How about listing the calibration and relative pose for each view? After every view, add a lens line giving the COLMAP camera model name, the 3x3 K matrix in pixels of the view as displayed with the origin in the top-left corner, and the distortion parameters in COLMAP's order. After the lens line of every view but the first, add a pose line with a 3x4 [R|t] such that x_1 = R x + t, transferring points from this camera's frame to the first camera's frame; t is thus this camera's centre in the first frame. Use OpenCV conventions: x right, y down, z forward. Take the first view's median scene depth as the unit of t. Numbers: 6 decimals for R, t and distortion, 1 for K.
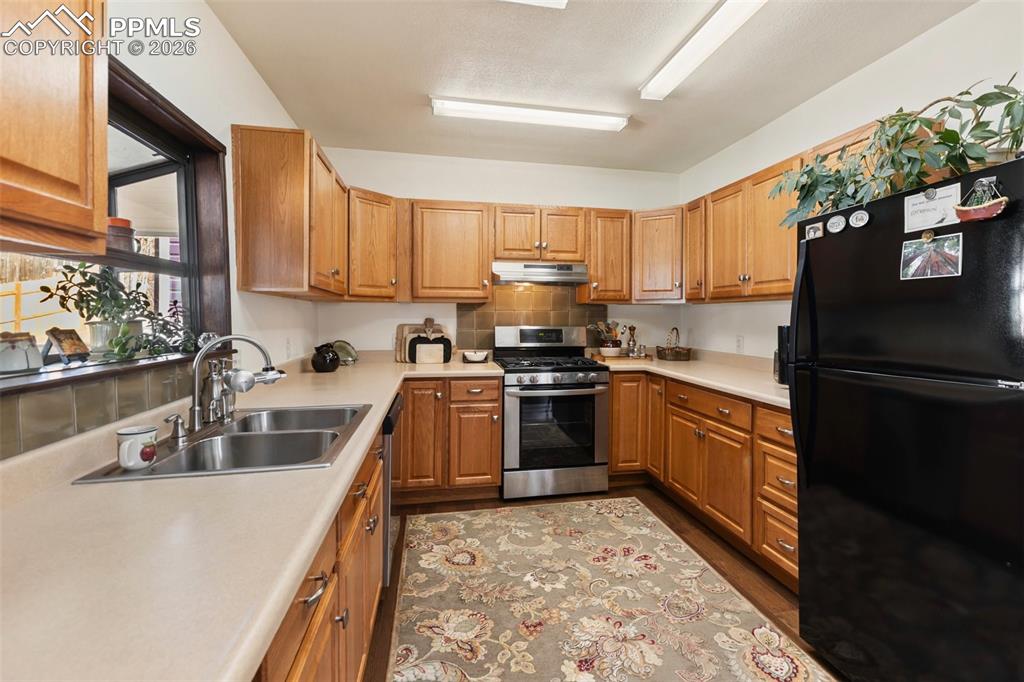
lens RADIAL K [[482.0, 0, 535.1], [0, 482.0, 315.8], [0, 0, 1]] dist [0.000914, -0.000230]
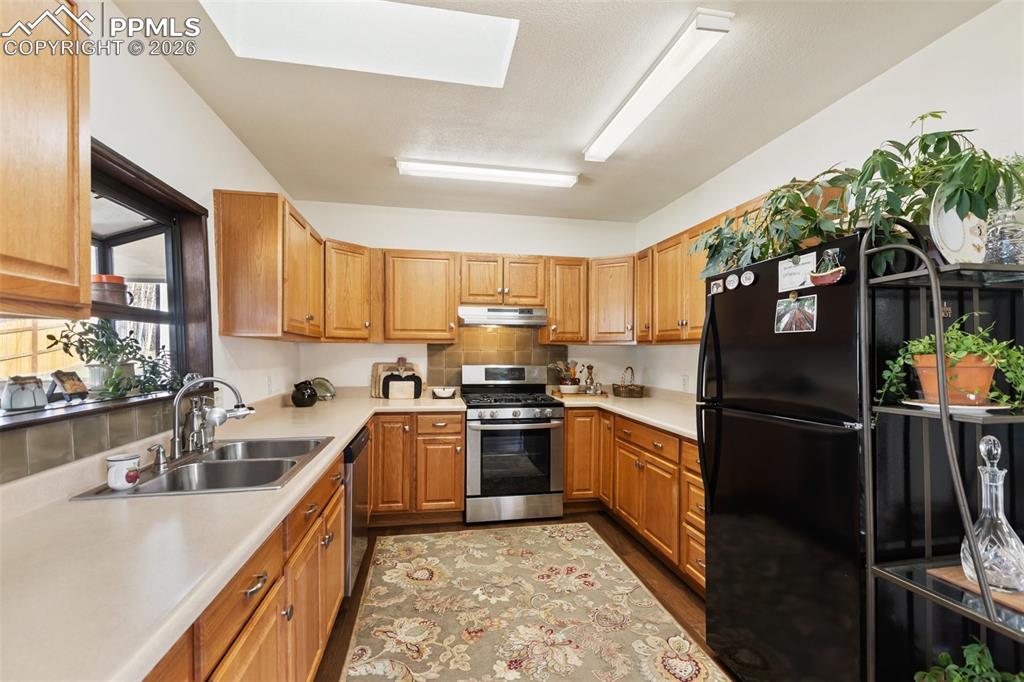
lens RADIAL K [[465.2, 0, 515.5], [0, 465.2, 354.9], [0, 0, 1]] dist [0.000881, 0.000217]
pose [[0.999805, 0.003386, -0.019438, 0.067482], [-0.003213, 0.999955, 0.008943, -0.012815], [0.019467, -0.008879, 0.999771, -0.055206]]
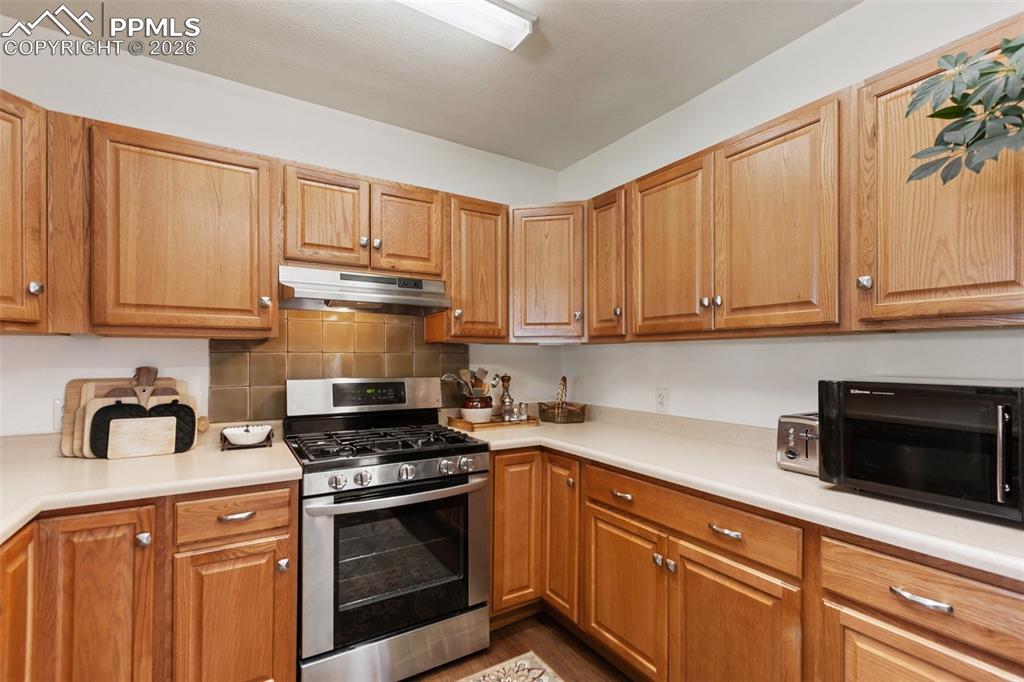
lens RADIAL K [[458.8, 0, 511.4], [0, 458.8, 356.2], [0, 0, 1]] dist [0.003887, 0.000971]
pose [[0.939217, -0.001180, 0.343323, -0.022137], [0.002005, 0.999996, -0.002046, -0.005709], [-0.343319, 0.002610, 0.939215, 0.460694]]
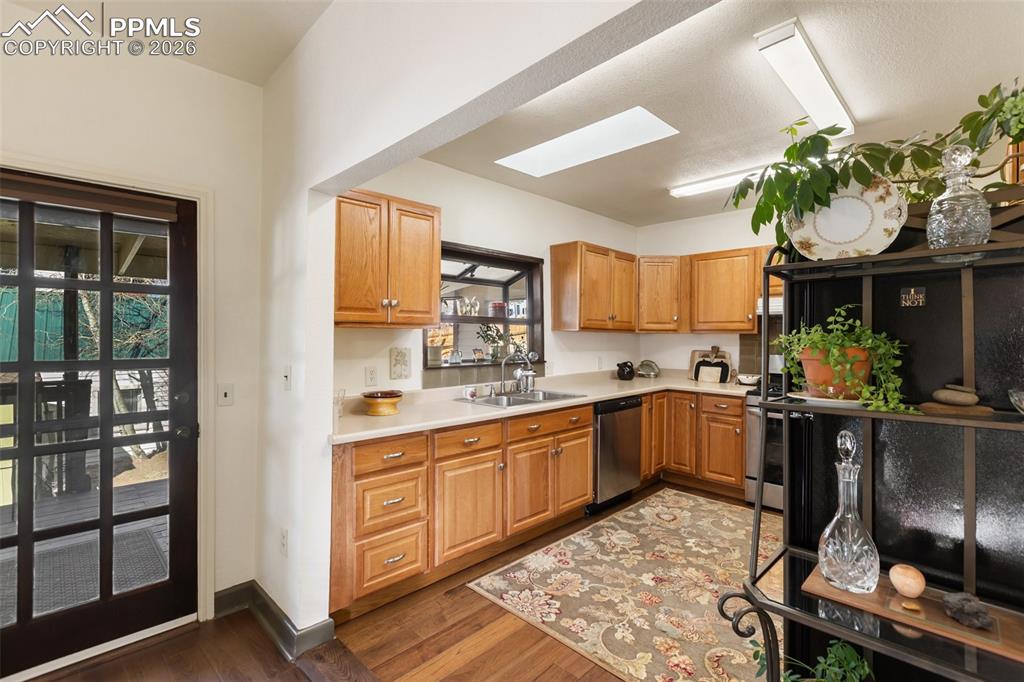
lens RADIAL K [[461.0, 0, 512.0], [0, 461.0, 341.0], [0, 0, 1]] dist [-0.000880, -0.000295]
pose [[0.540740, 0.011174, -0.841116, 0.573815], [-0.005580, 0.999937, 0.009697, -0.019362], [0.841171, -0.000550, 0.540768, -0.089744]]
